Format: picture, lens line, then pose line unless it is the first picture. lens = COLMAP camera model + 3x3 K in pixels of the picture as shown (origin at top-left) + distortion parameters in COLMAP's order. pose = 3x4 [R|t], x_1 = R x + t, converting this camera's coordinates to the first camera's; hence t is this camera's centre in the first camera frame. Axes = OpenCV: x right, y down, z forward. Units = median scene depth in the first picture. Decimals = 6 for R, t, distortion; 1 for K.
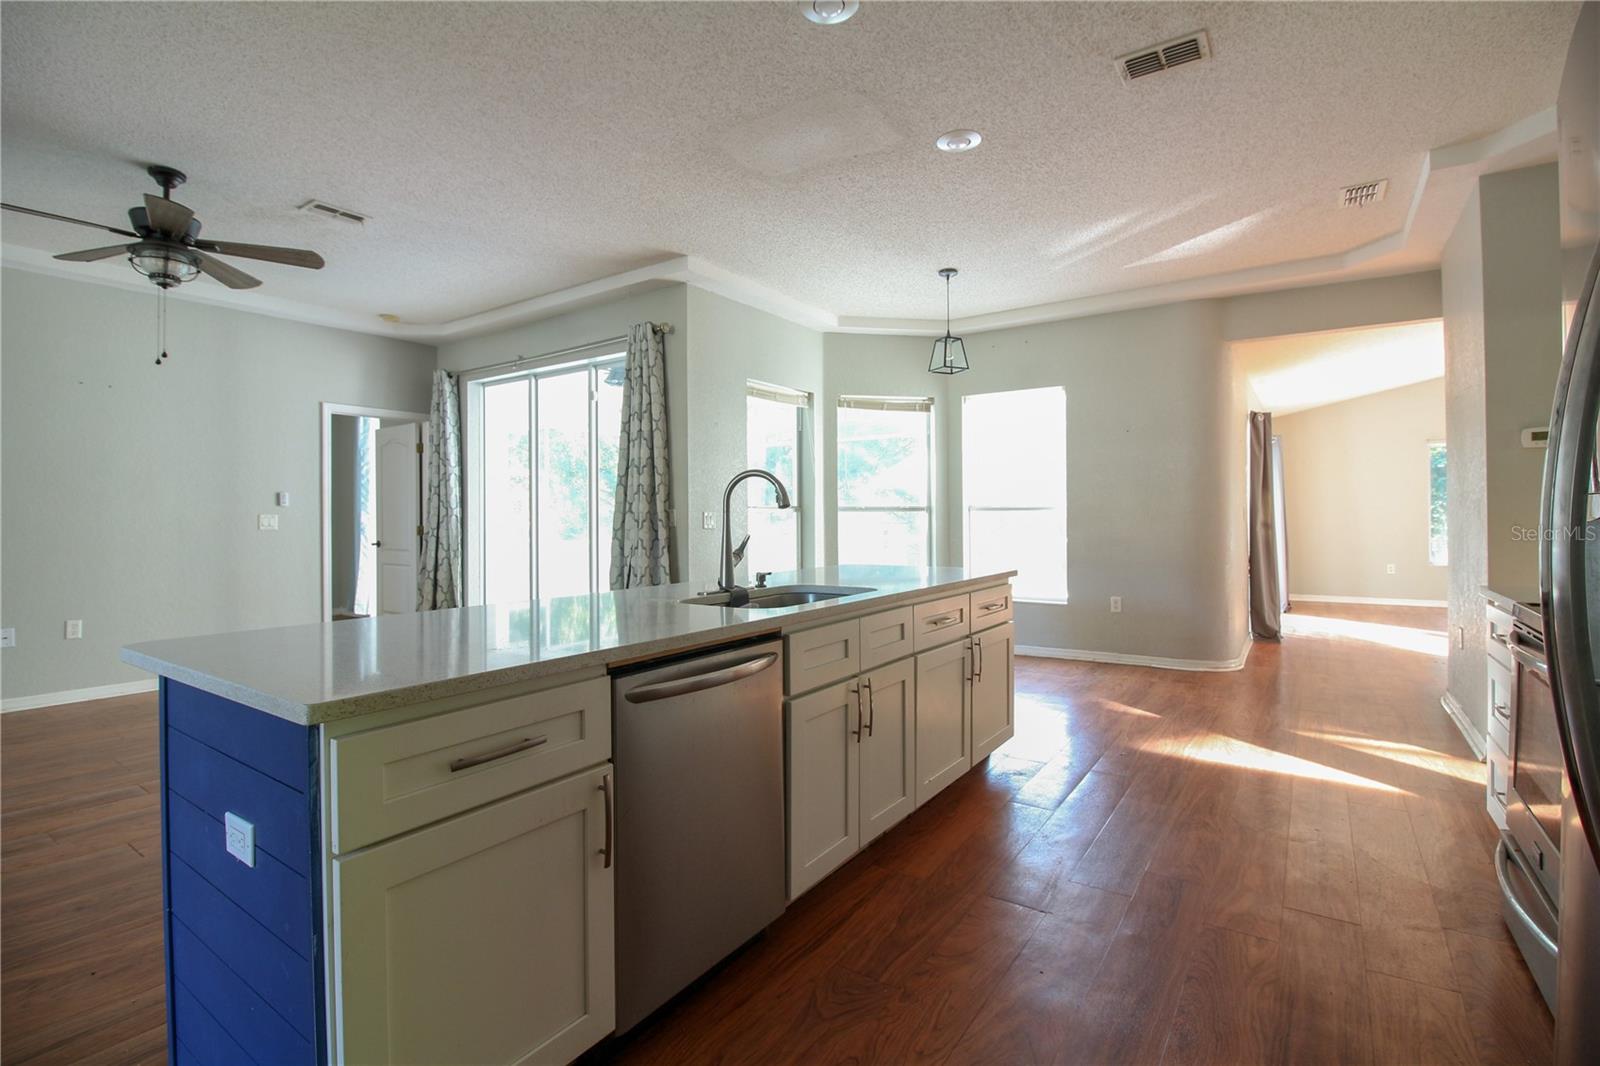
lens RADIAL K [[738.5, 0, 805.3], [0, 738.5, 514.4], [0, 0, 1]] dist [0.001551, -0.014148]
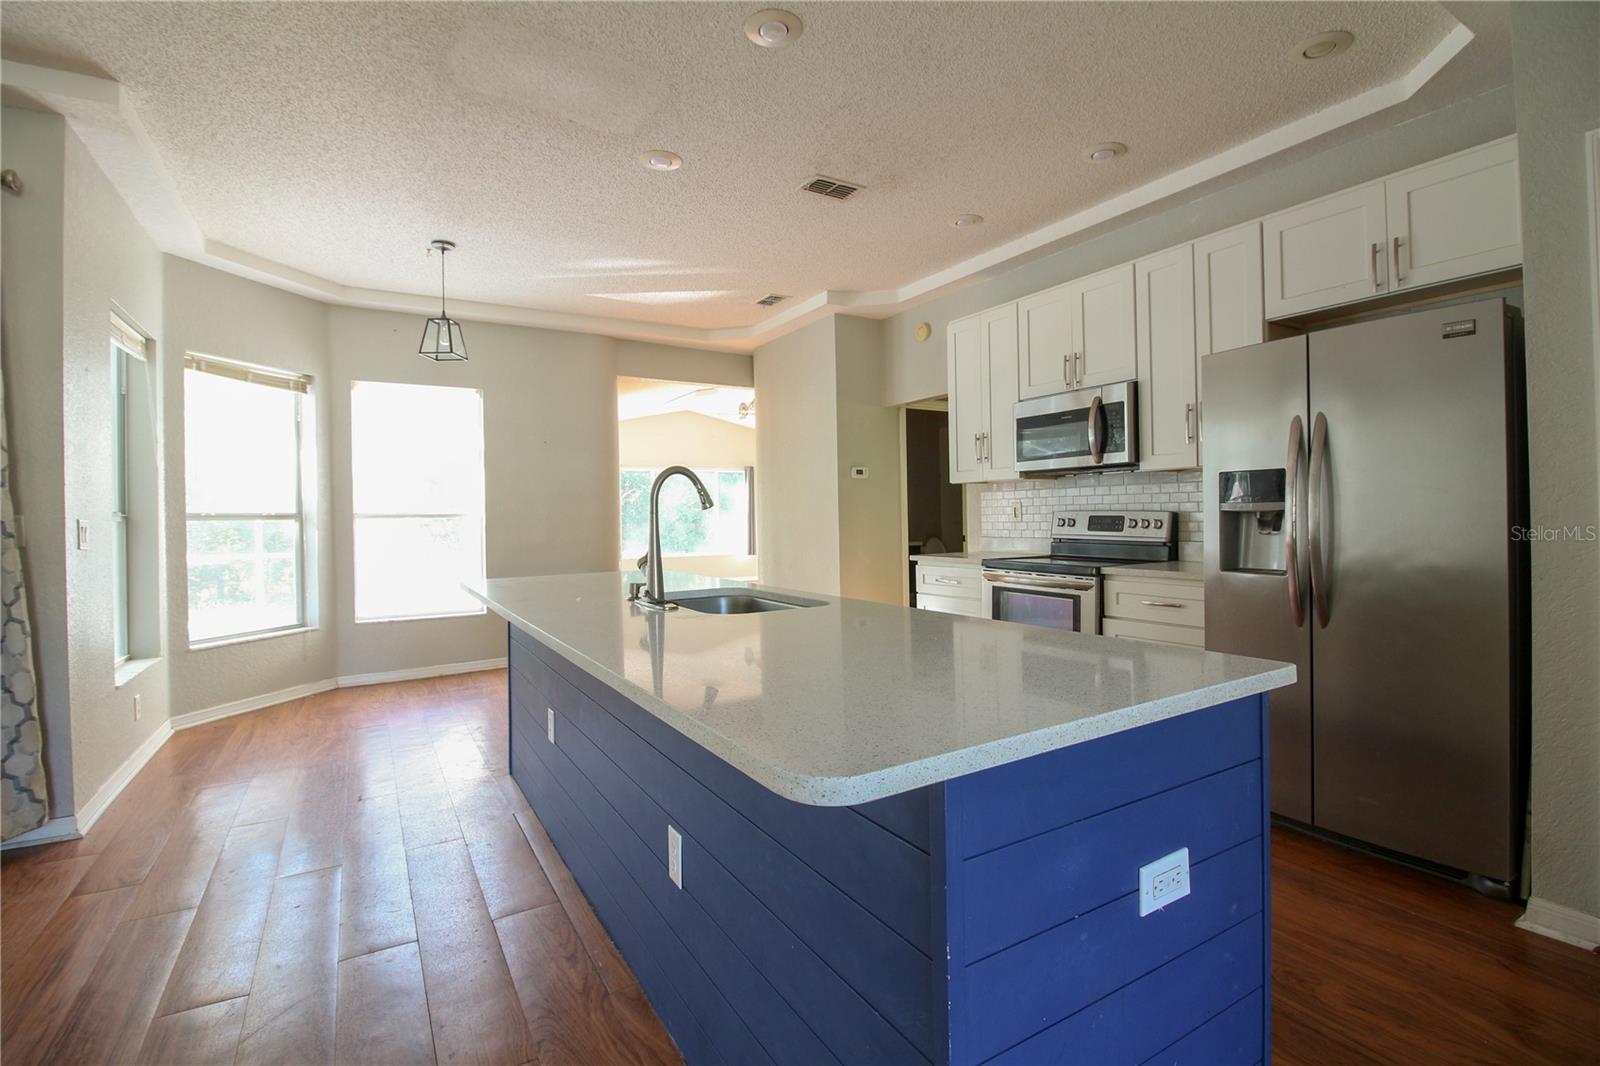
lens RADIAL K [[738.5, 0, 805.3], [0, 738.5, 514.4], [0, 0, 1]] dist [0.001551, -0.014148]
pose [[0.410556, 0.001342, 0.911834, -0.401296], [0.012060, 0.999903, -0.006901, 0.002946], [-0.911756, 0.013830, 0.410500, 0.237477]]
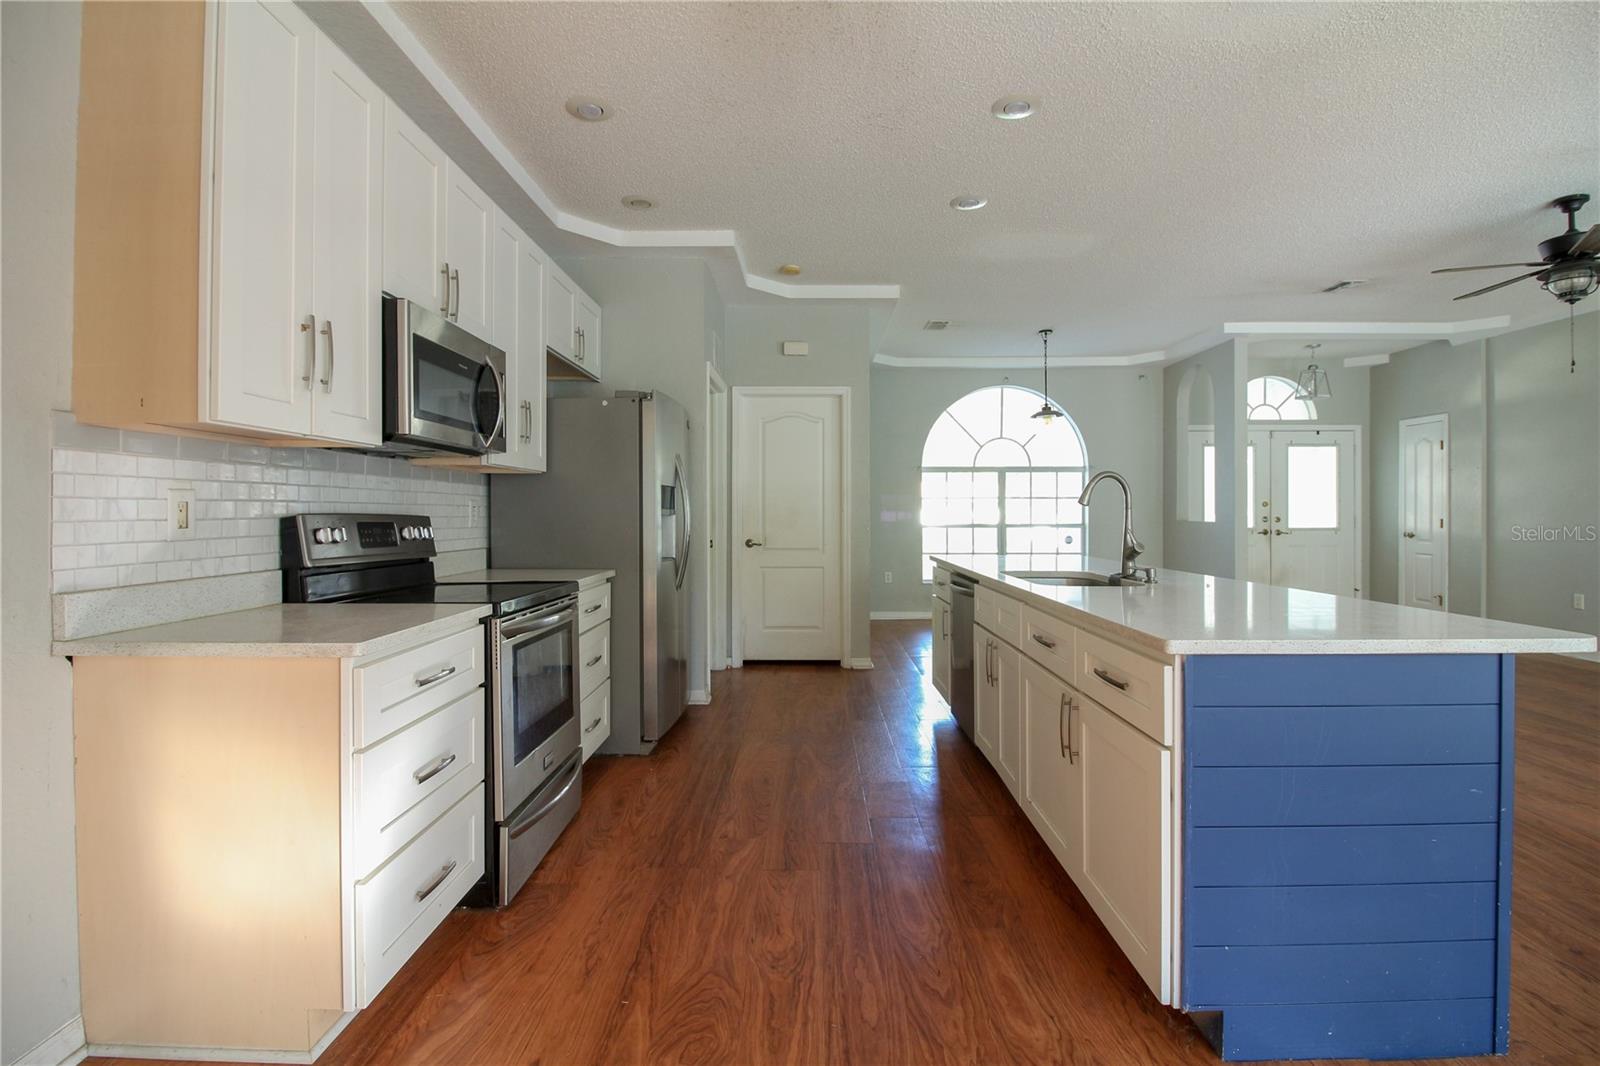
lens RADIAL K [[738.5, 0, 805.3], [0, 738.5, 514.4], [0, 0, 1]] dist [0.001551, -0.014148]
pose [[-0.826783, 0.009371, -0.562443, 0.463278], [0.008990, 0.999954, 0.003447, -0.001514], [0.562449, -0.002207, -0.826829, 0.813409]]
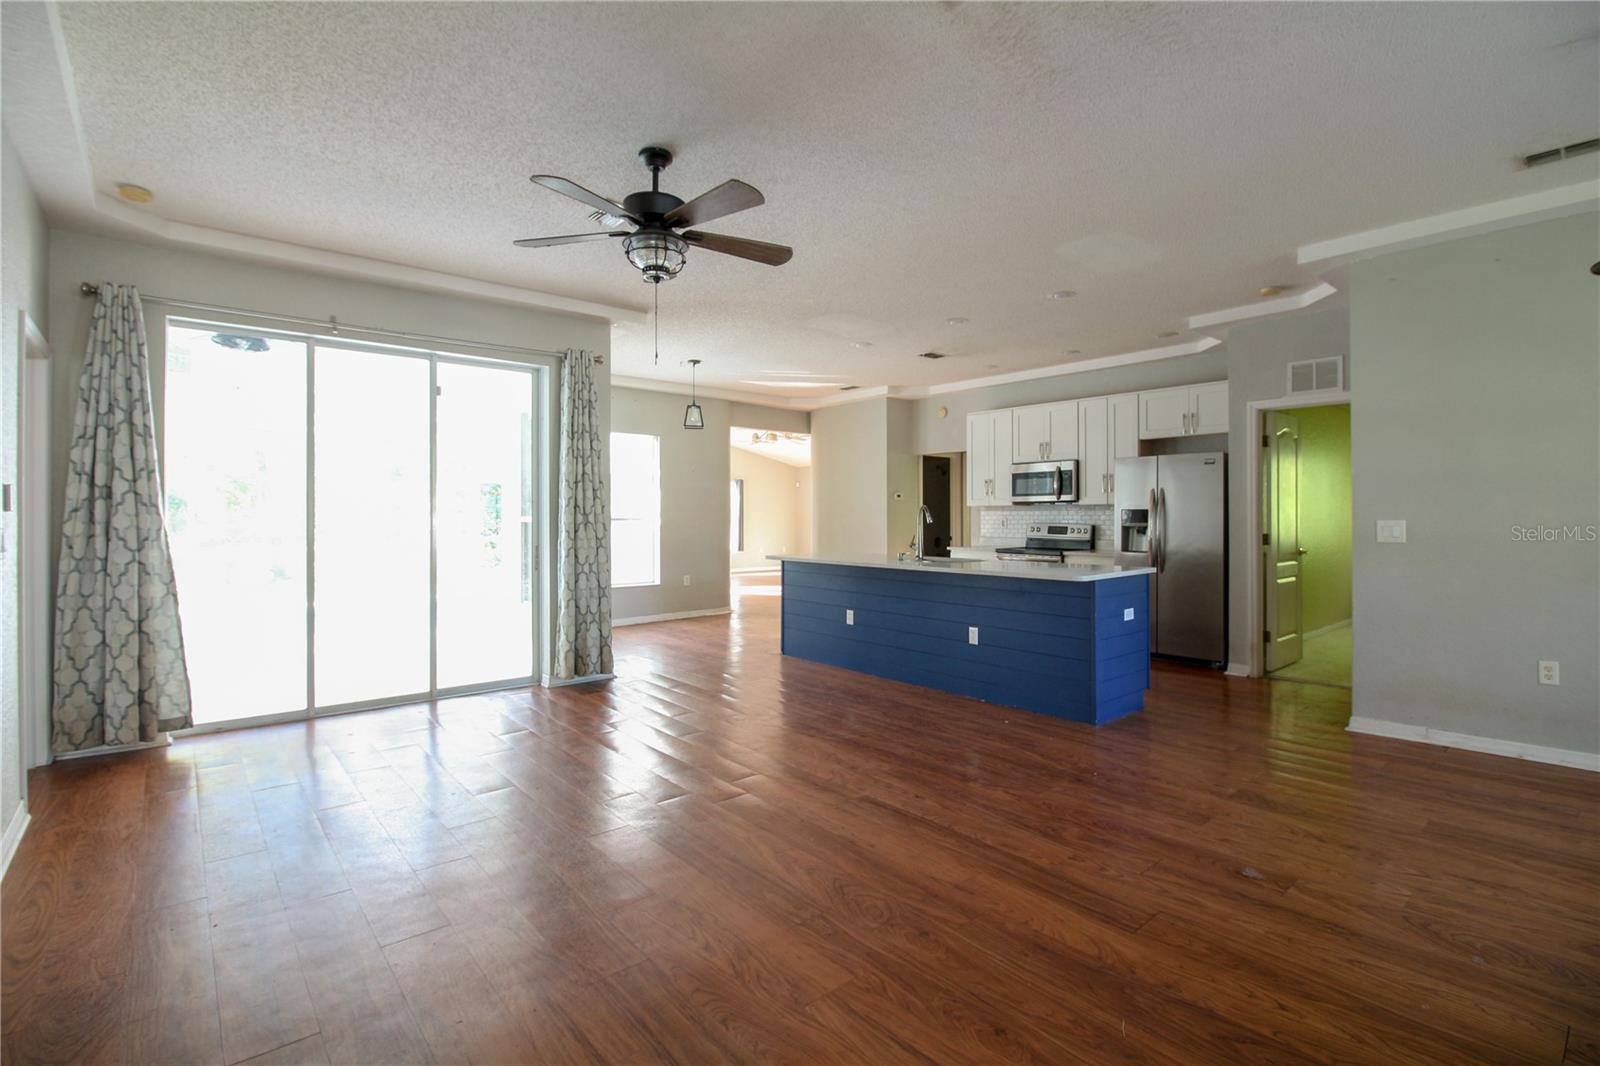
lens RADIAL K [[738.5, 0, 805.3], [0, 738.5, 514.4], [0, 0, 1]] dist [0.001551, -0.014148]
pose [[0.252565, 0.009012, 0.967538, -1.114133], [-0.004105, 0.999958, -0.008242, -0.006397], [-0.967571, -0.001890, 0.252591, 0.380863]]
